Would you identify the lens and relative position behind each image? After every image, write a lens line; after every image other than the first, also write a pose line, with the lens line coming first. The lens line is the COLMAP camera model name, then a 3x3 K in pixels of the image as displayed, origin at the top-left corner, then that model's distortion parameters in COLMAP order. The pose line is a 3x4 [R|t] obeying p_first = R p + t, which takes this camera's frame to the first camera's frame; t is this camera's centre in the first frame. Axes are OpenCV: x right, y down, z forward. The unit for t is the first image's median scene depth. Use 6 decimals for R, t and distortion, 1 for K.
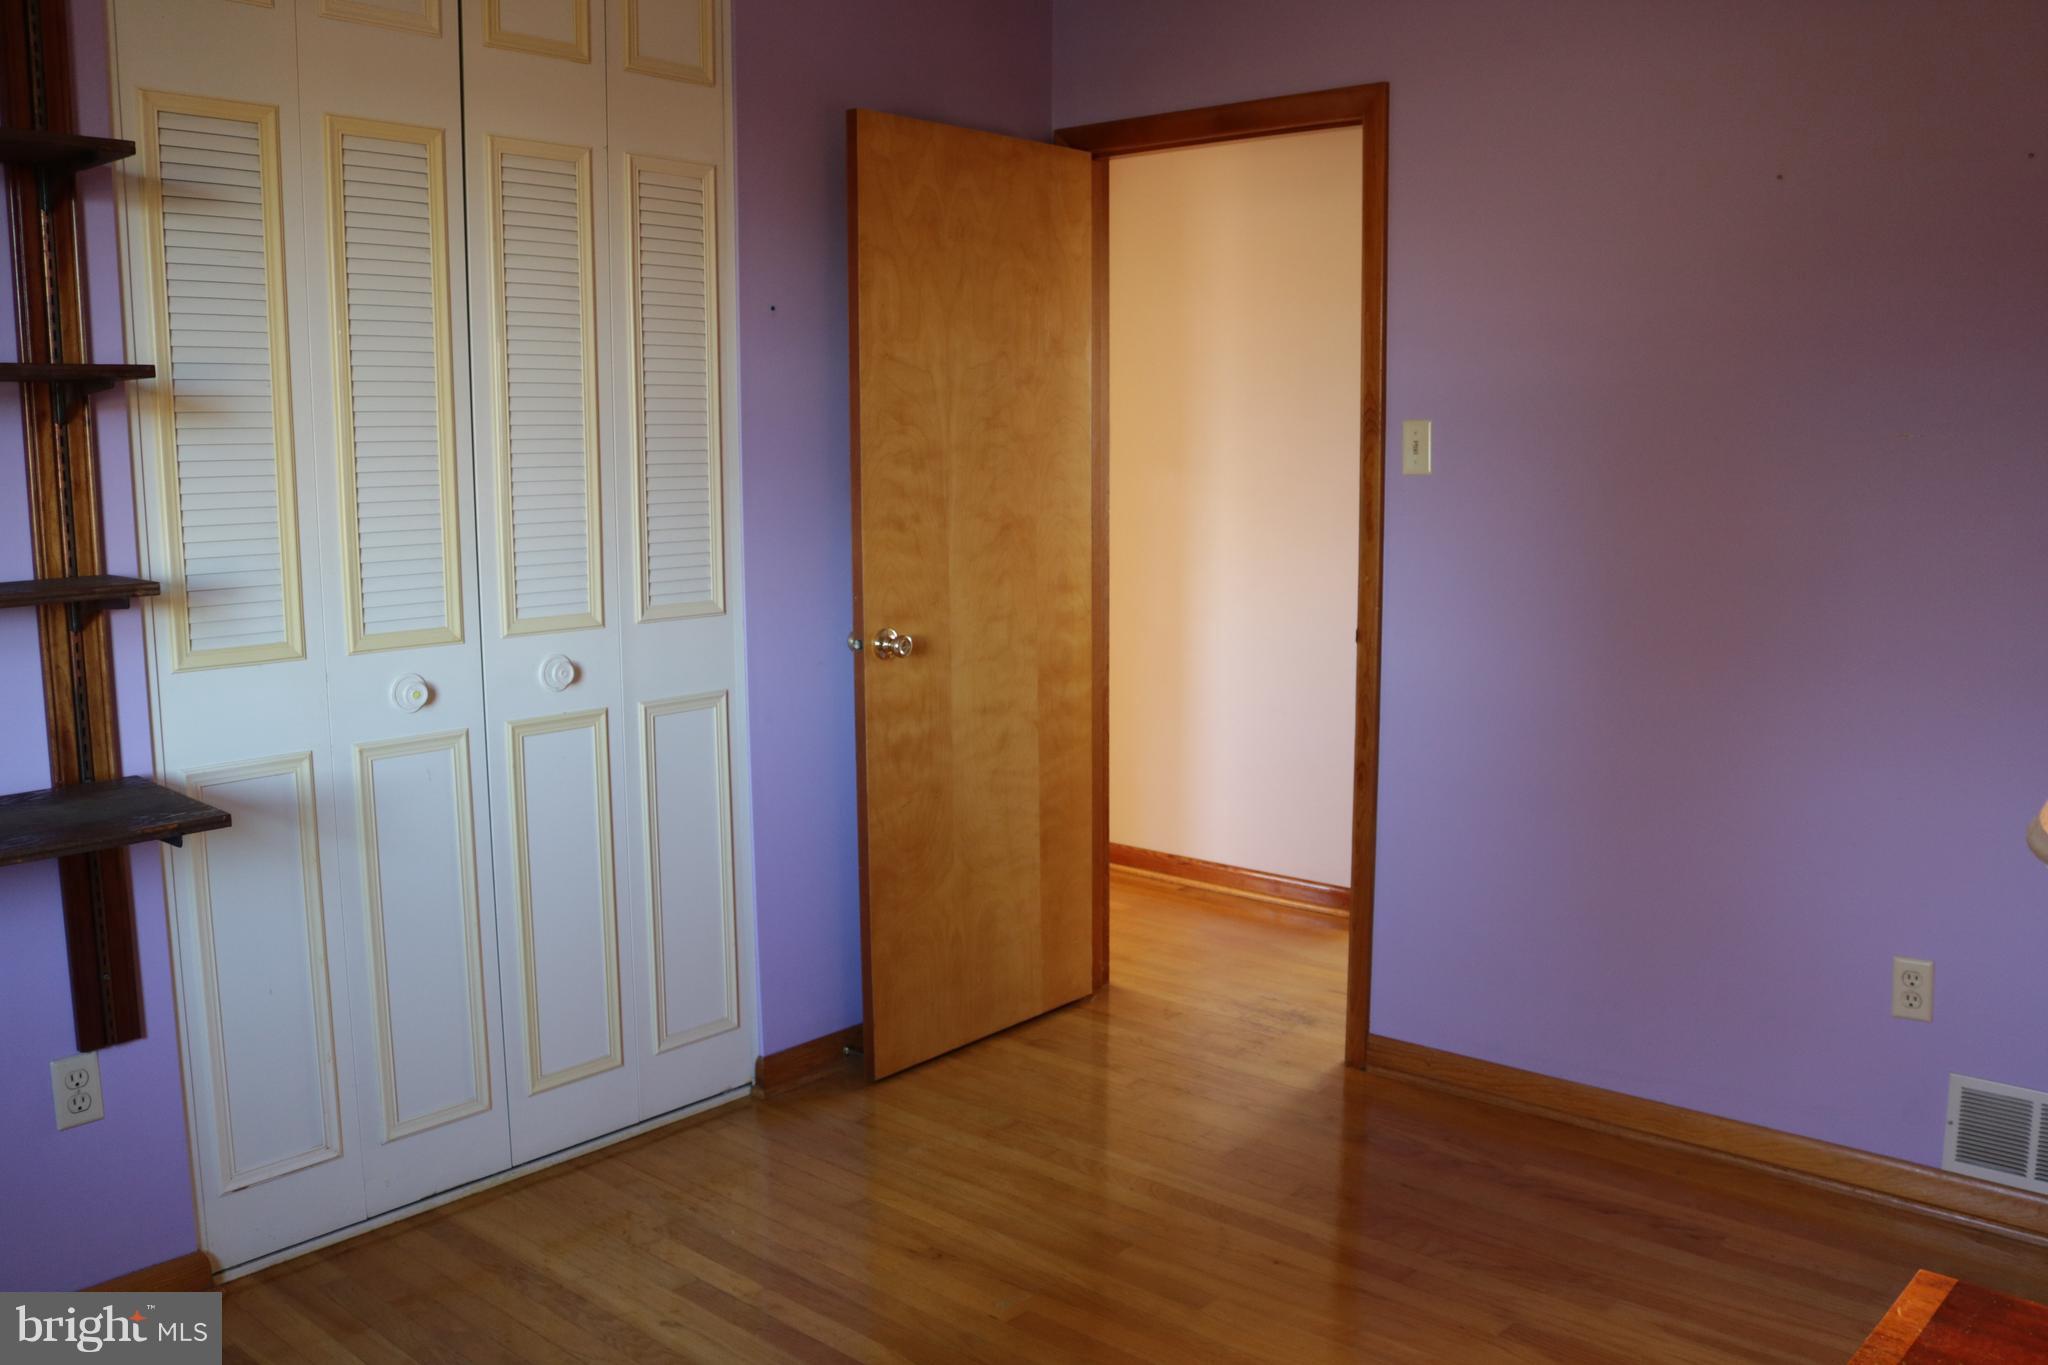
lens RADIAL K [[1707.3, 0, 1077.3], [0, 1707.3, 722.8], [0, 0, 1]] dist [-0.148061, 0.107150]
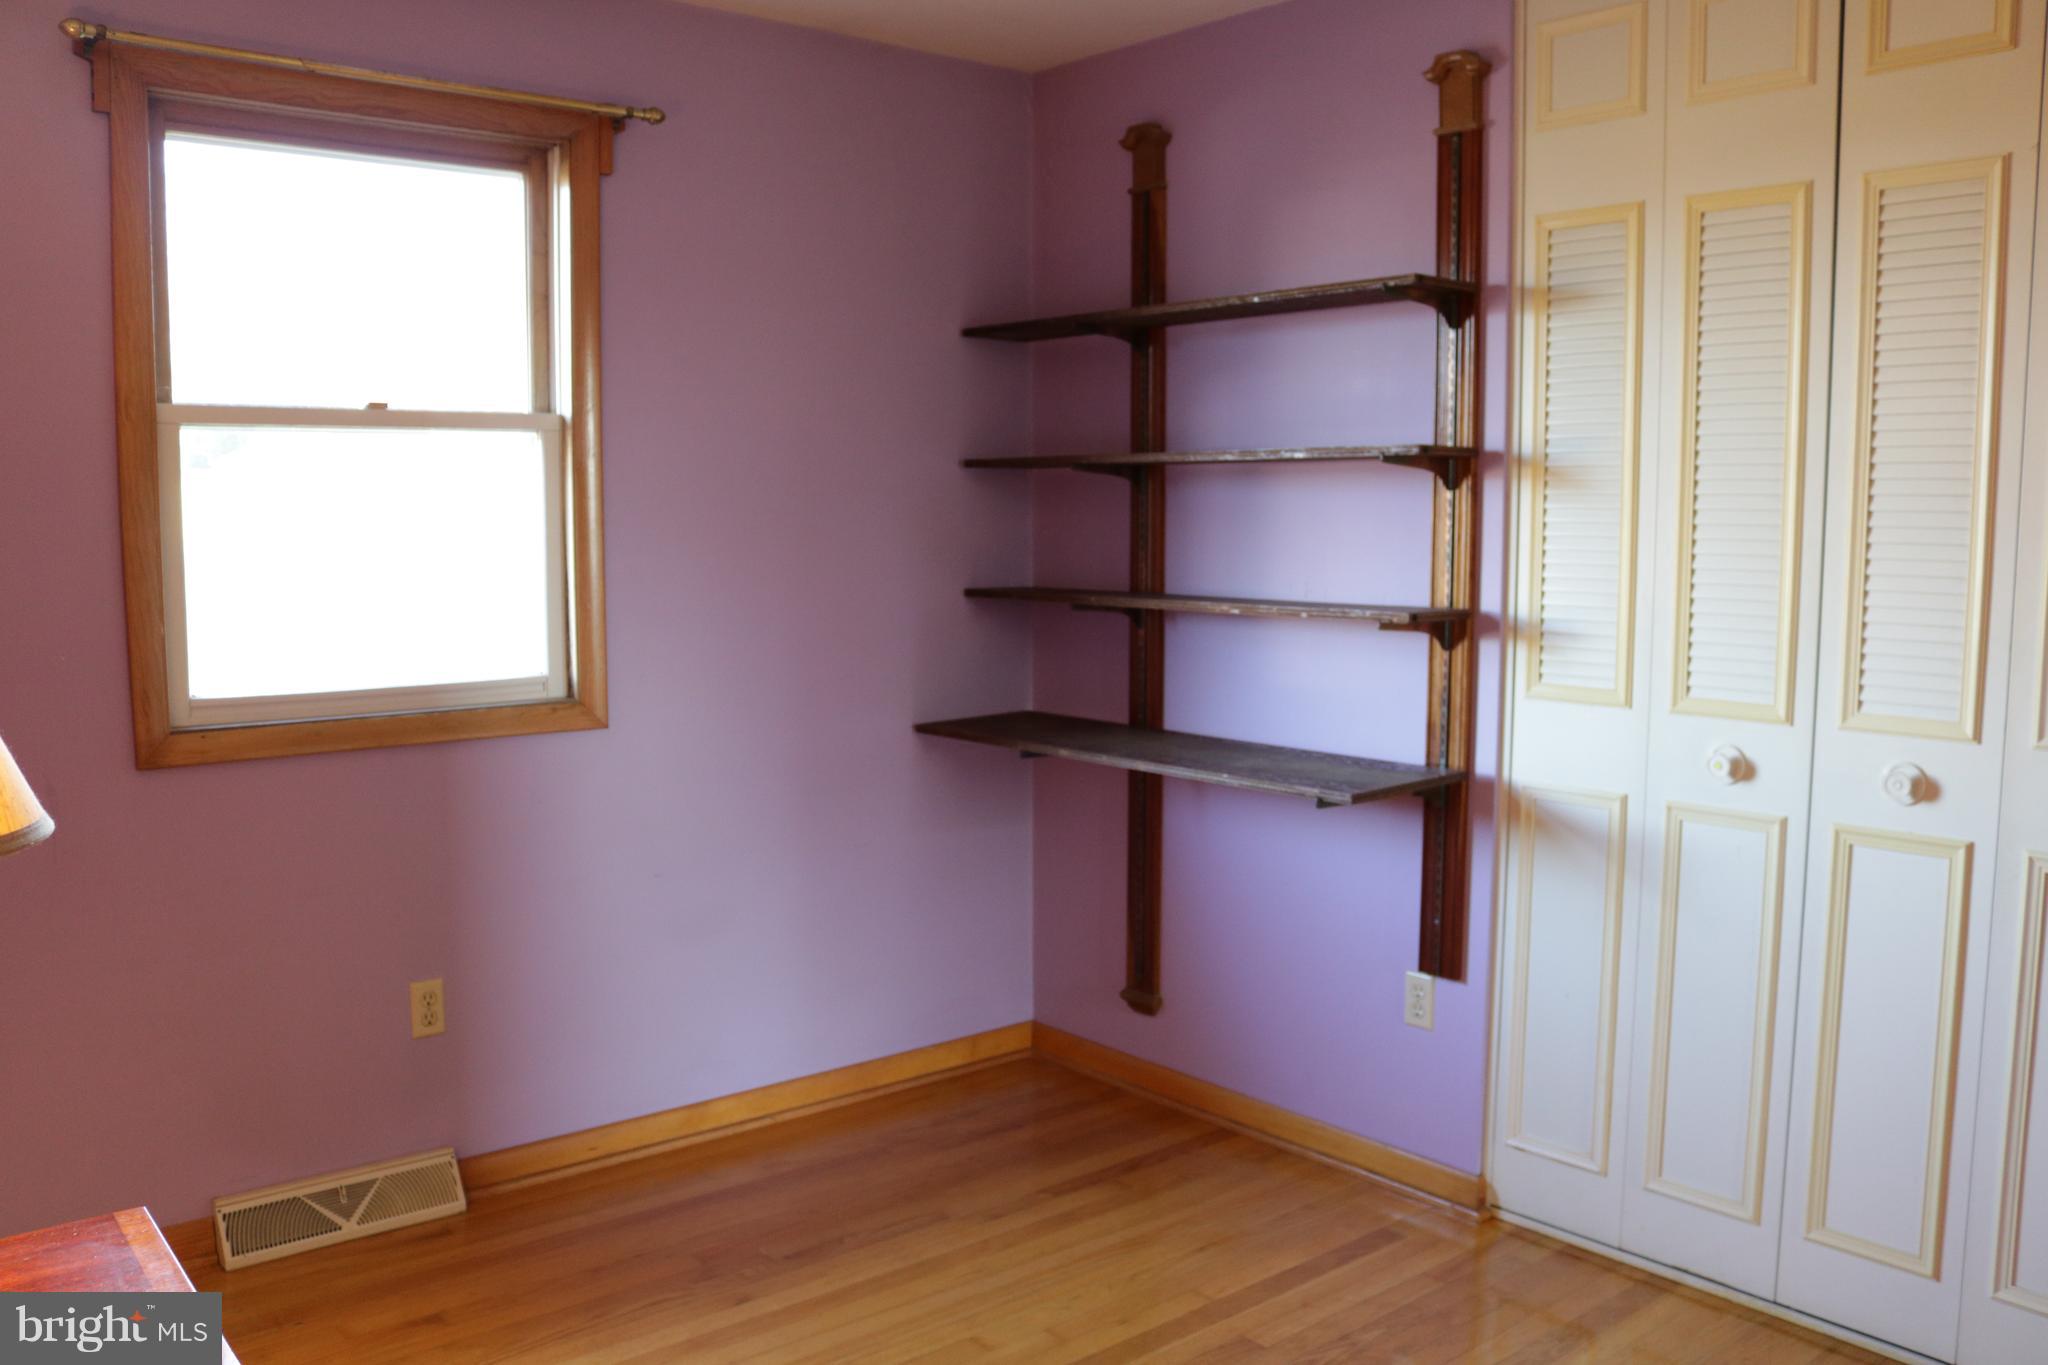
lens RADIAL K [[1707.3, 0, 1020.4], [0, 1707.3, 683.6], [0, 0, 1]] dist [-0.148061, 0.107150]
pose [[-0.179316, 0.106004, -0.978064, 0.654944], [-0.156662, 0.978415, 0.134764, -0.136563], [0.971238, 0.177390, -0.158839, 0.773831]]
